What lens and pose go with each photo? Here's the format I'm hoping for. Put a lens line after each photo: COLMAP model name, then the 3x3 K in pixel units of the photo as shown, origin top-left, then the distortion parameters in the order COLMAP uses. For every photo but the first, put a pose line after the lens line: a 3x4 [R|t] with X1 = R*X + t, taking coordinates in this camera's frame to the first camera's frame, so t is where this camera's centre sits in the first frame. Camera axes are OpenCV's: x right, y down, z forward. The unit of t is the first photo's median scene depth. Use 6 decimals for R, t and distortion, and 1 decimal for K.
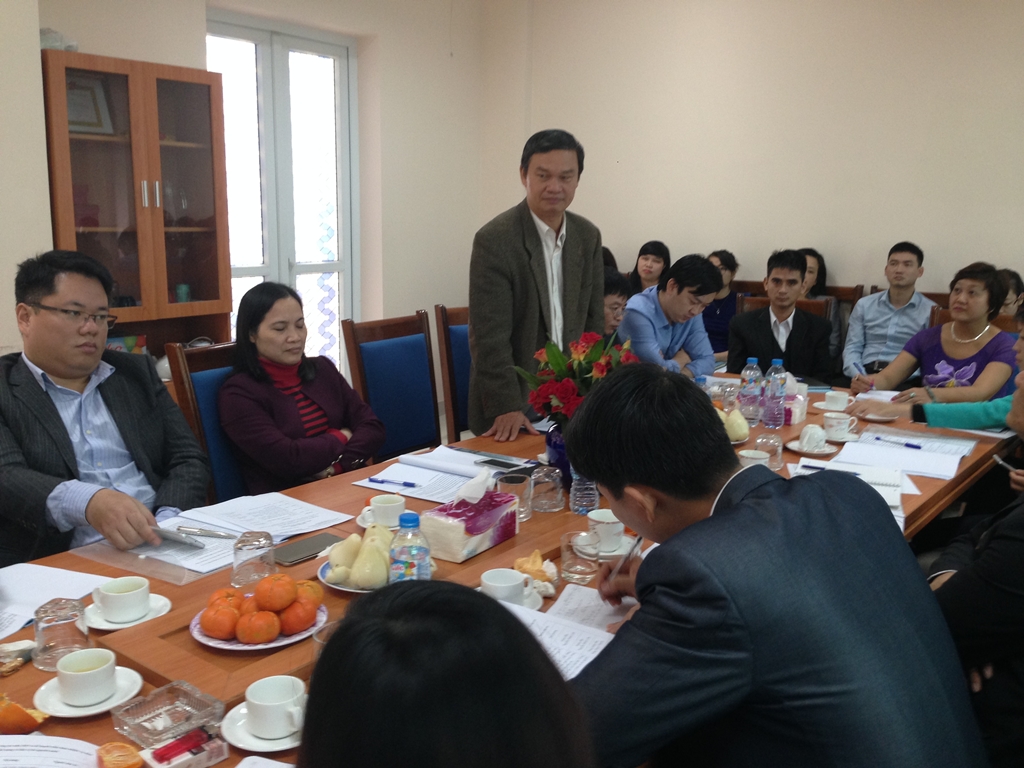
lens RADIAL K [[907.9, 0, 512.0], [0, 907.9, 384.0], [0, 0, 1]] dist [0.118098, -0.187533]
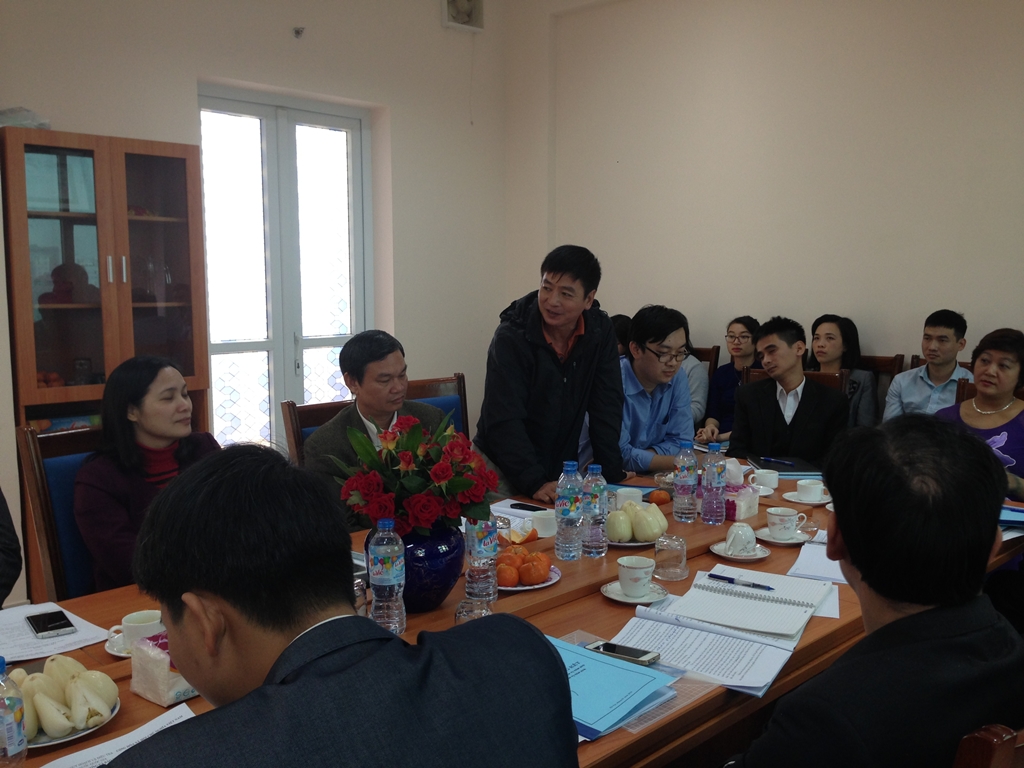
lens RADIAL K [[909.0, 0, 525.2], [0, 909.0, 387.7], [0, 0, 1]] dist [0.118517, -0.175569]
pose [[0.992978, -0.004280, -0.118225, 0.154640], [-0.004393, 0.997322, -0.073003, -0.011294], [0.118221, 0.073009, 0.990300, 0.091843]]
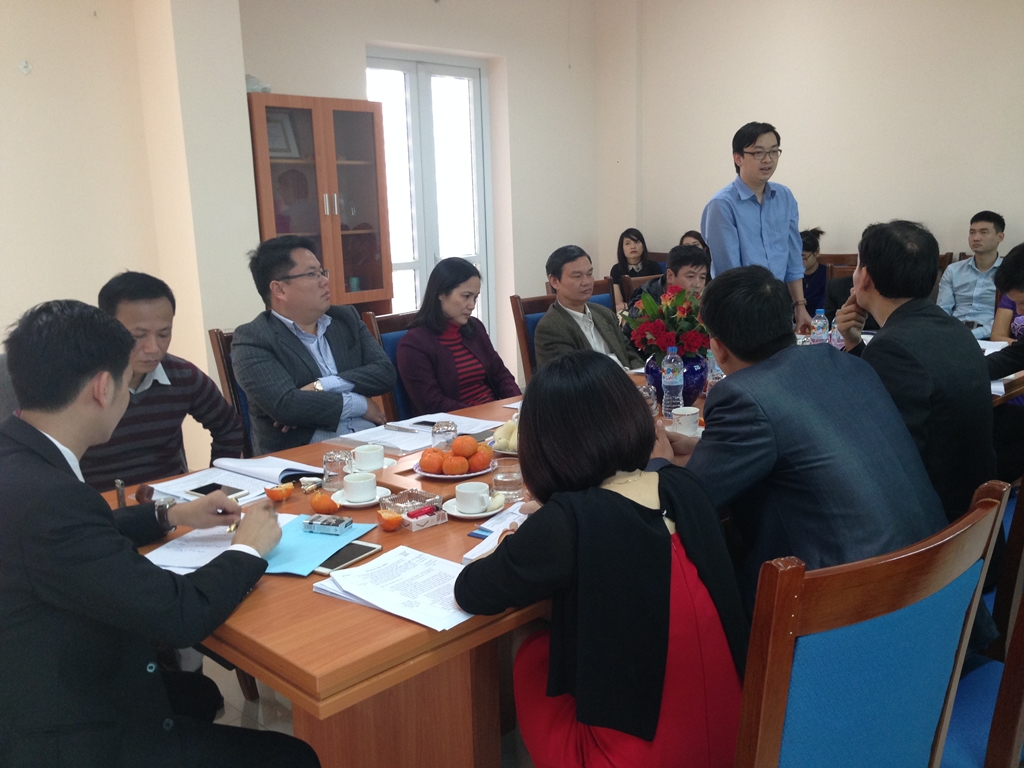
lens RADIAL K [[909.0, 0, 525.2], [0, 909.0, 387.7], [0, 0, 1]] dist [0.118517, -0.175569]
pose [[0.991779, -0.026349, -0.125220, 0.016350], [0.026914, 0.999634, 0.002825, 0.044941], [0.125099, -0.006172, 0.992125, -0.195443]]
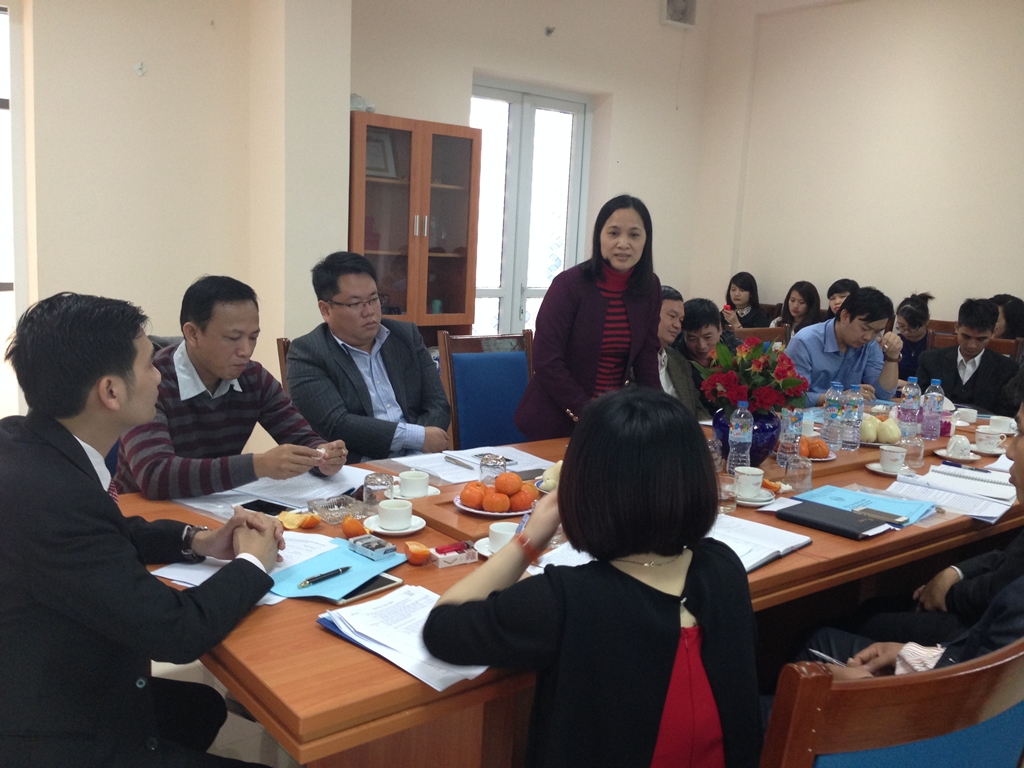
lens RADIAL K [[909.0, 0, 525.2], [0, 909.0, 387.7], [0, 0, 1]] dist [0.118517, -0.175569]
pose [[0.973581, 0.066175, -0.218542, 0.031584], [-0.074789, 0.996706, -0.031371, 0.041437], [0.215746, 0.046887, 0.975323, -0.168285]]
